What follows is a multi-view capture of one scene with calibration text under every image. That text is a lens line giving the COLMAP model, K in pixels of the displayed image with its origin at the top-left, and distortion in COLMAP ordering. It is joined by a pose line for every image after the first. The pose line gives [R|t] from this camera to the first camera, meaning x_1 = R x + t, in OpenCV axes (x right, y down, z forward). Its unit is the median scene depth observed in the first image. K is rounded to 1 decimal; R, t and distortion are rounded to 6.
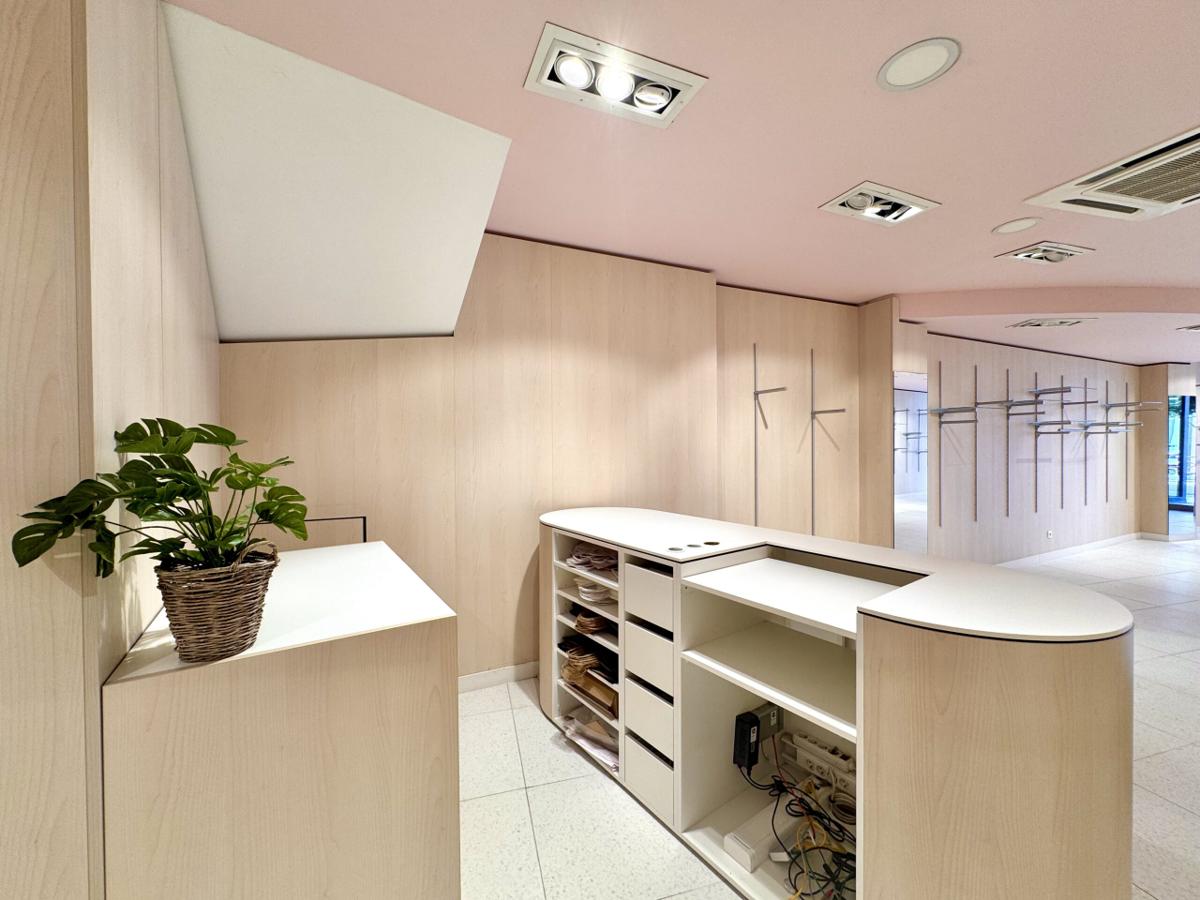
lens RADIAL K [[481.6, 0, 604.5], [0, 481.6, 444.2], [0, 0, 1]] dist [-0.000308, -0.000243]
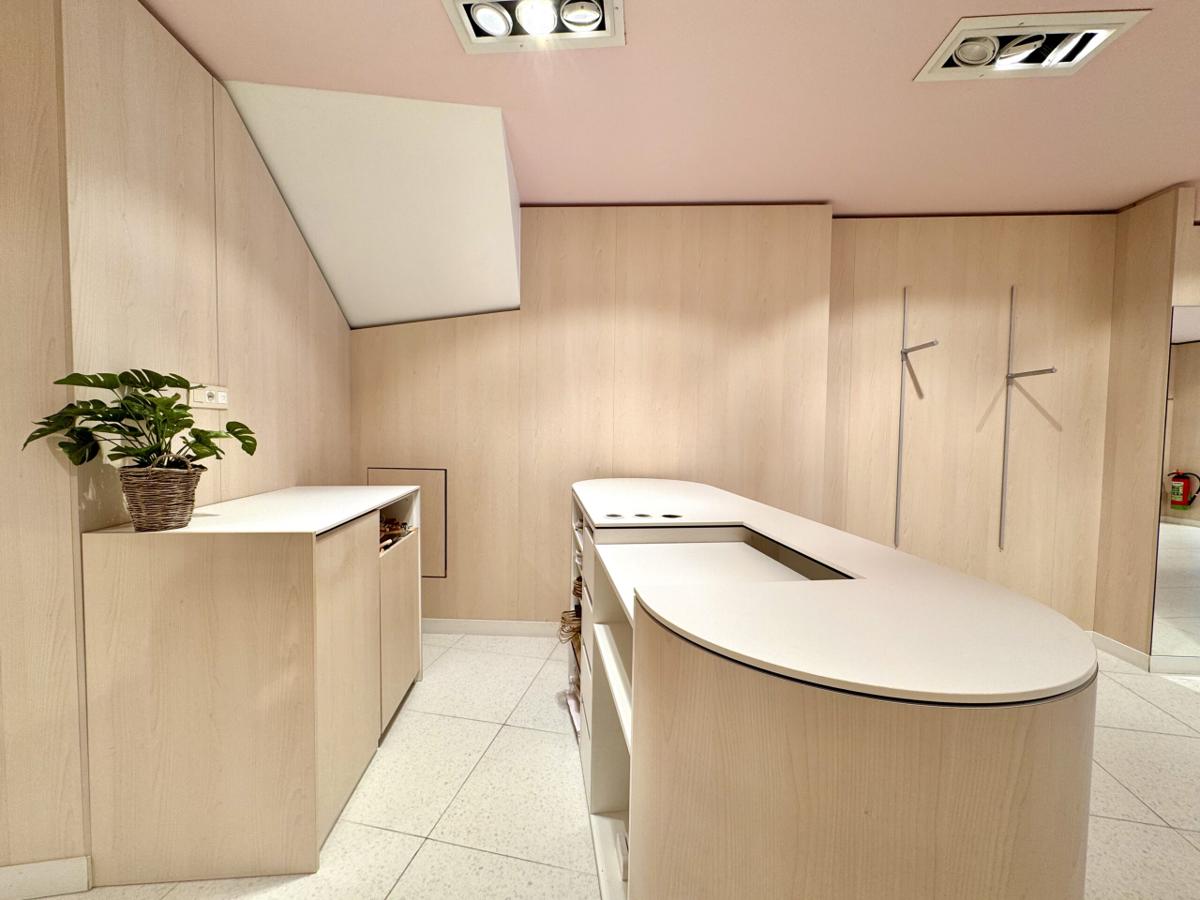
lens RADIAL K [[481.6, 0, 604.5], [0, 481.6, 444.2], [0, 0, 1]] dist [-0.000308, -0.000243]
pose [[0.880853, 0.035177, -0.472081, 0.379308], [-0.020518, 0.999135, 0.036165, 0.034720], [0.472945, -0.022170, 0.880813, 0.128817]]
